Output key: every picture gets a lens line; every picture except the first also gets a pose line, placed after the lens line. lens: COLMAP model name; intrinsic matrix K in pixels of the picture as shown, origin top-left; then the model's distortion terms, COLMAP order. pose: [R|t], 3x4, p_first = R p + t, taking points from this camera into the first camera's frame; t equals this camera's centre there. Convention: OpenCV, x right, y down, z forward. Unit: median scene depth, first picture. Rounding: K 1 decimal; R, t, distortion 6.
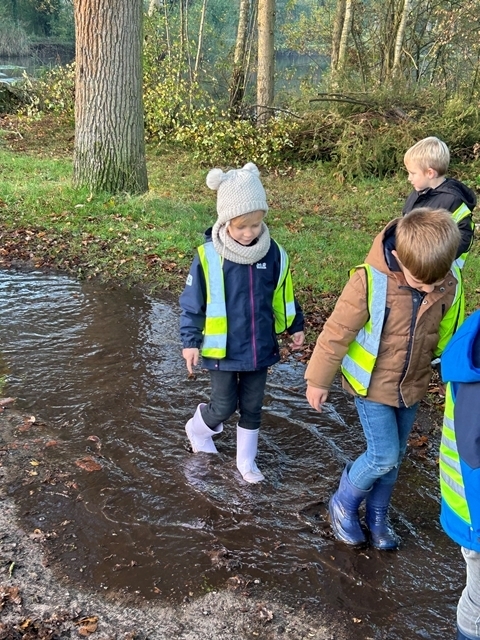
lens RADIAL K [[849.8, 0, 240.0], [0, 849.8, 320.0], [0, 0, 1]] dist [0.173433, -0.500825]
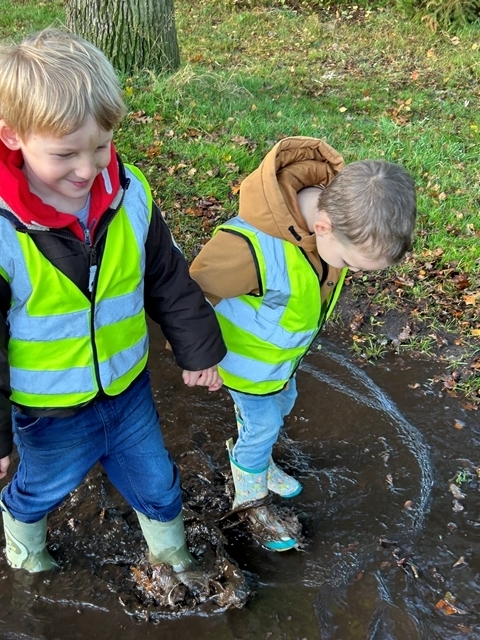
lens RADIAL K [[849.8, 0, 240.0], [0, 849.8, 320.0], [0, 0, 1]] dist [0.173433, -0.500825]
pose [[0.999671, -0.023175, -0.010980, -0.044462], [0.024851, 0.981123, 0.191783, -0.063576], [0.006328, -0.191993, 0.981376, 0.232243]]
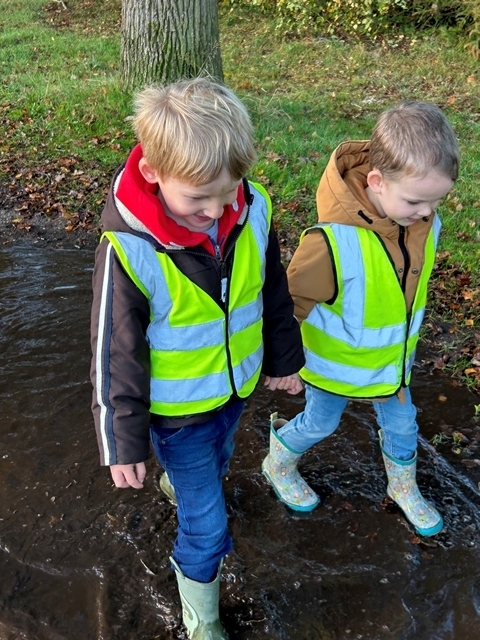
lens RADIAL K [[855.4, 0, 228.8], [0, 855.4, 317.2], [0, 0, 1]] dist [0.175186, -0.510736]
pose [[0.995737, -0.005614, -0.092062, -0.028878], [0.019593, 0.988239, 0.151656, -0.055031], [0.090128, -0.152813, 0.984137, 0.195512]]
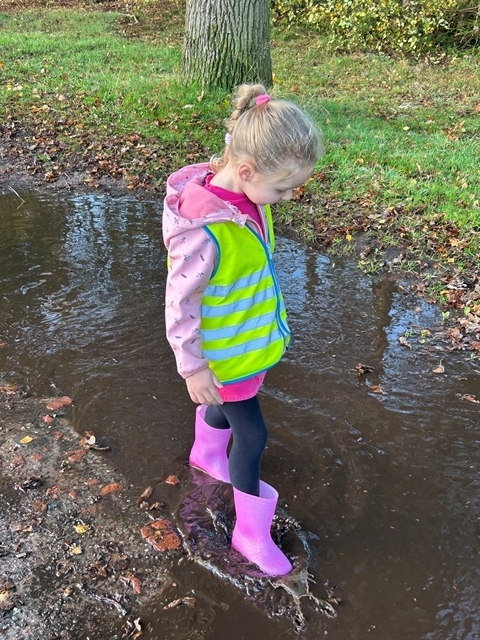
lens RADIAL K [[849.8, 0, 240.0], [0, 849.8, 320.0], [0, 0, 1]] dist [0.173433, -0.500825]
pose [[0.989238, 0.041670, -0.140256, -0.010180], [-0.023815, 0.991661, 0.126656, -0.025446], [0.144364, -0.121953, 0.981981, 0.124632]]
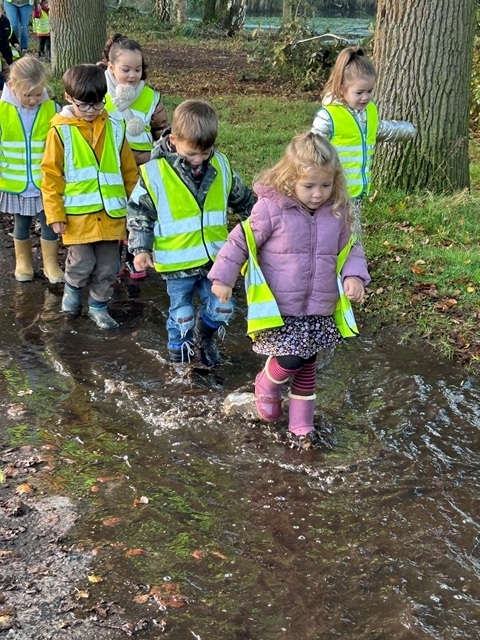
lens RADIAL K [[1191.1, 0, 240.0], [0, 1191.1, 320.0], [0, 0, 1]] dist [0.181109, -0.361804]
pose [[0.928322, 0.091818, -0.360260, 0.057775], [-0.108140, 0.993812, -0.025368, -0.006229], [0.355701, 0.062508, 0.932507, 0.053656]]
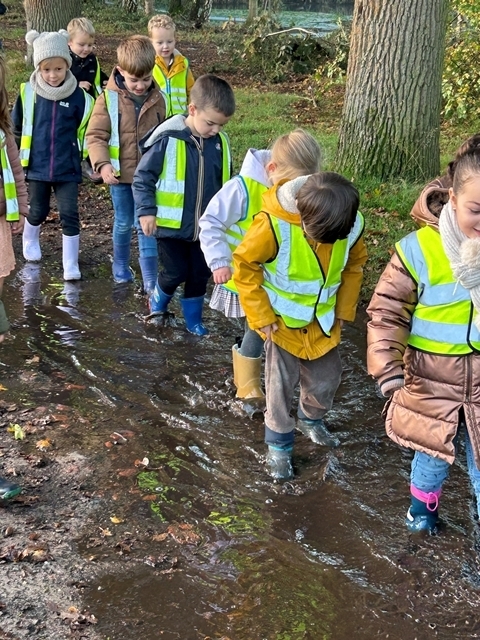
lens RADIAL K [[1189.2, 0, 240.5], [0, 1189.2, 301.8], [0, 0, 1]] dist [0.211684, -0.426366]
pose [[0.939419, 0.095656, -0.329154, 0.057051], [-0.114034, 0.992790, -0.036942, 0.002780], [0.323247, 0.072238, 0.943553, 0.019663]]
